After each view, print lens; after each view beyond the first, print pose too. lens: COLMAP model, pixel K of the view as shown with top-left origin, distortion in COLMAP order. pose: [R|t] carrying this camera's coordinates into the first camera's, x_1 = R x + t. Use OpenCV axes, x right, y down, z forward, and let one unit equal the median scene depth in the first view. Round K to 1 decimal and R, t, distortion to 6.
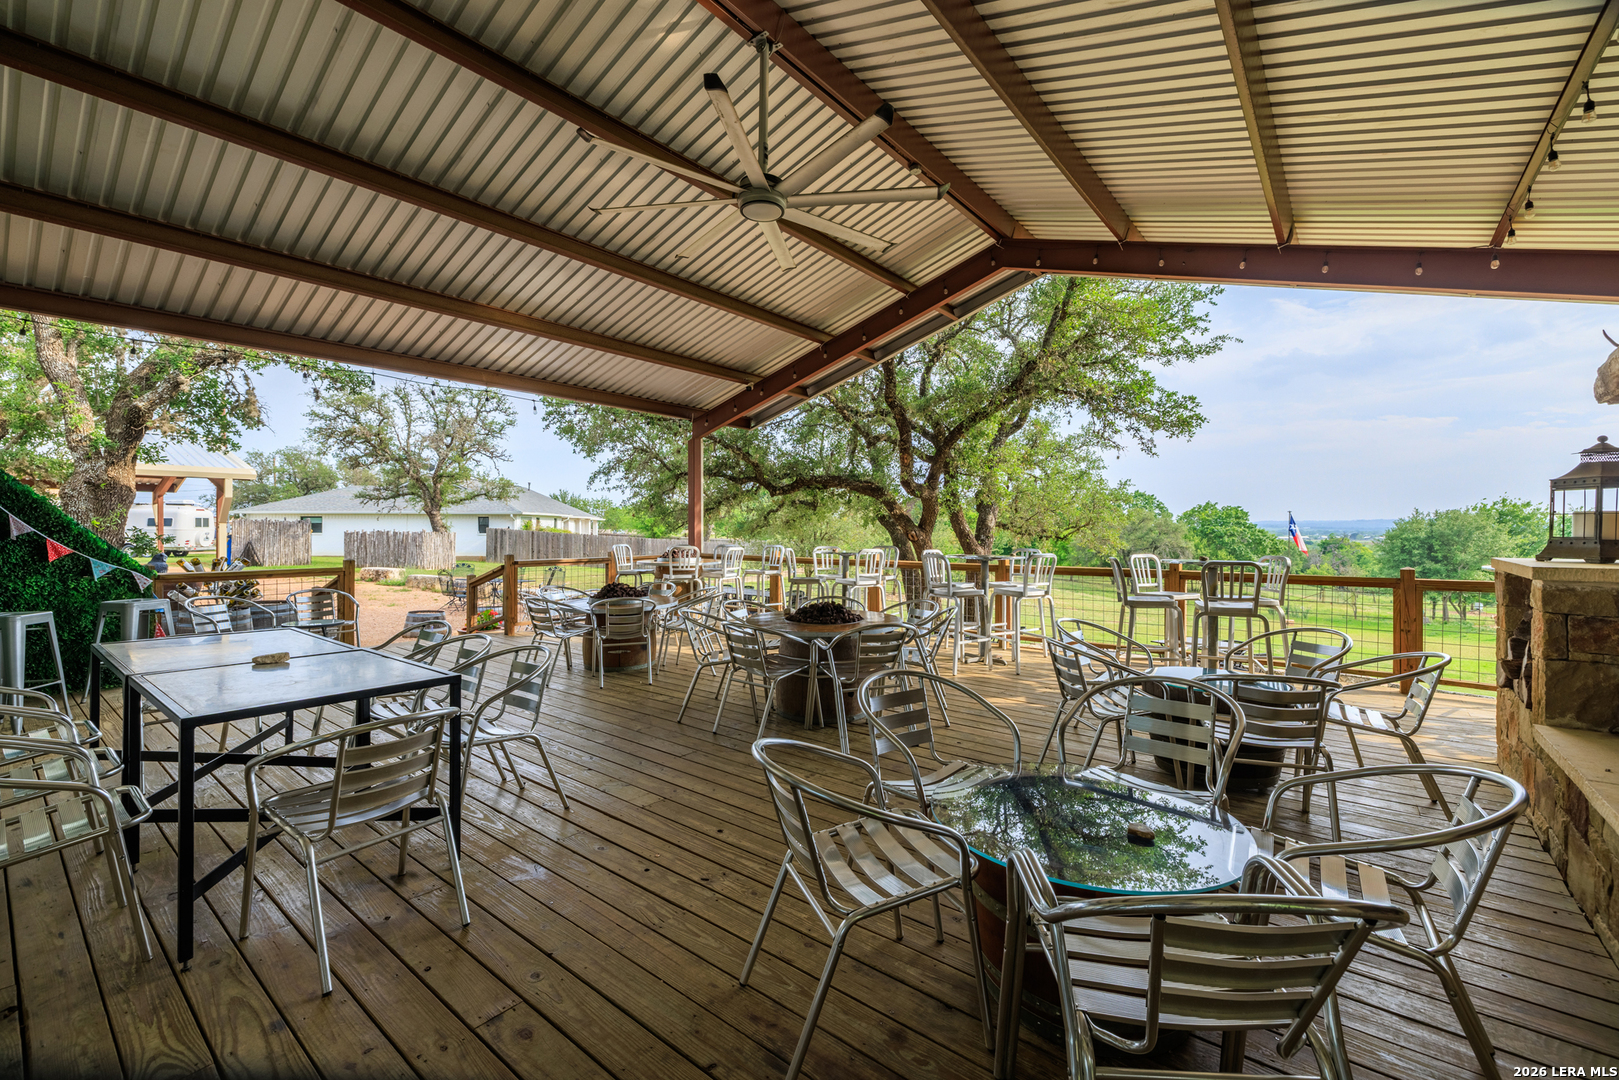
lens RADIAL K [[683.4, 0, 794.2], [0, 683.4, 538.6], [0, 0, 1]] dist [0.003727, 0.000274]
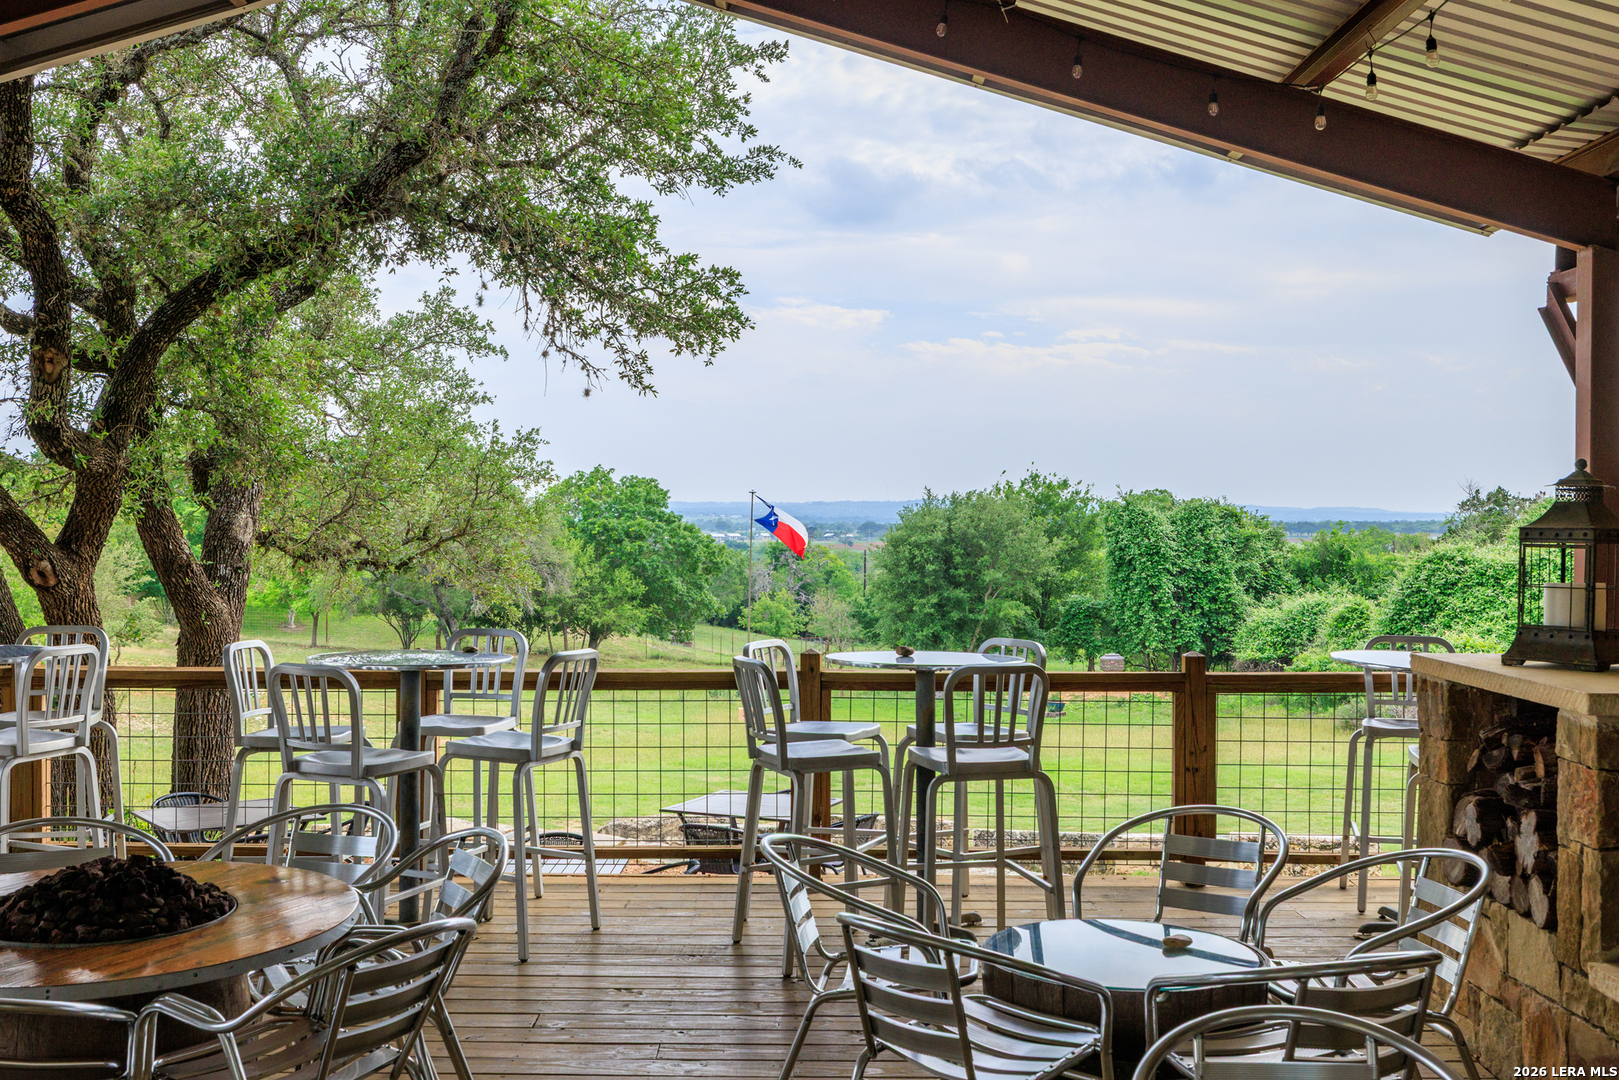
lens RADIAL K [[1676.8, 0, 801.6], [0, 1676.8, 532.3], [0, 0, 1]] dist [0.047153, 0.000000]
pose [[0.774401, -0.002751, 0.632689, -0.089920], [0.005382, 0.999983, -0.002239, -0.024584], [-0.632672, 0.005139, 0.774402, 0.080037]]
